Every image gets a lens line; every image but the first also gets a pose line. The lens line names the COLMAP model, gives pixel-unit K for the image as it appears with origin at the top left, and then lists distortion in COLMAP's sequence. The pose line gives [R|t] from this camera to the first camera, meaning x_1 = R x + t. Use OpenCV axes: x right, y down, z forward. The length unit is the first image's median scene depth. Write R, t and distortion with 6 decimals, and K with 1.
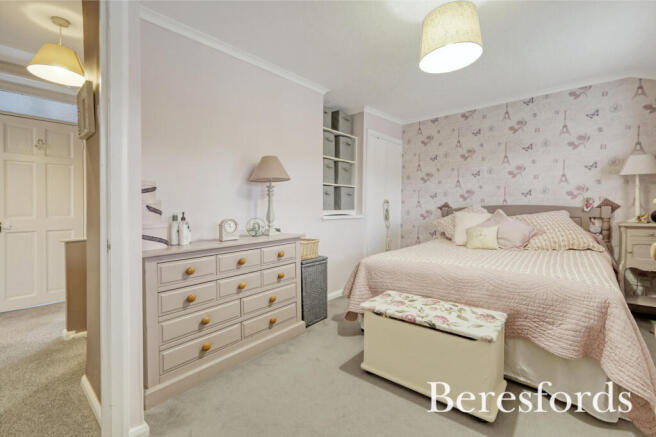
lens RADIAL K [[287.1, 0, 328.4], [0, 287.1, 213.6], [0, 0, 1]] dist [0.001292, -0.000272]
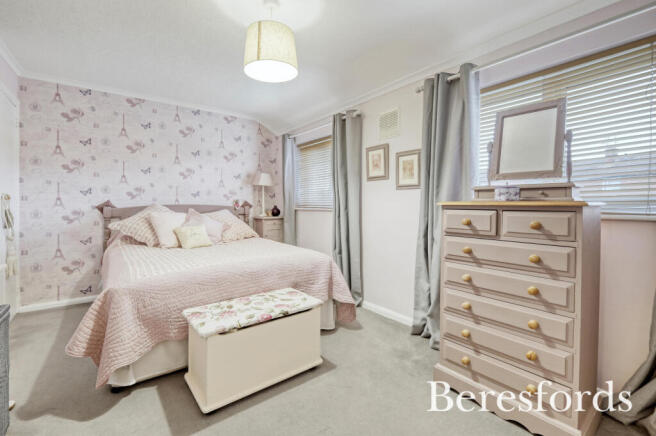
lens RADIAL K [[287.1, 0, 328.3], [0, 287.1, 215.2], [0, 0, 1]] dist [0.001292, -0.000272]
pose [[0.196718, -0.028926, 0.980033, -0.310324], [0.020906, 0.999461, 0.025303, -0.006284], [-0.980237, 0.015511, 0.197216, 0.280139]]
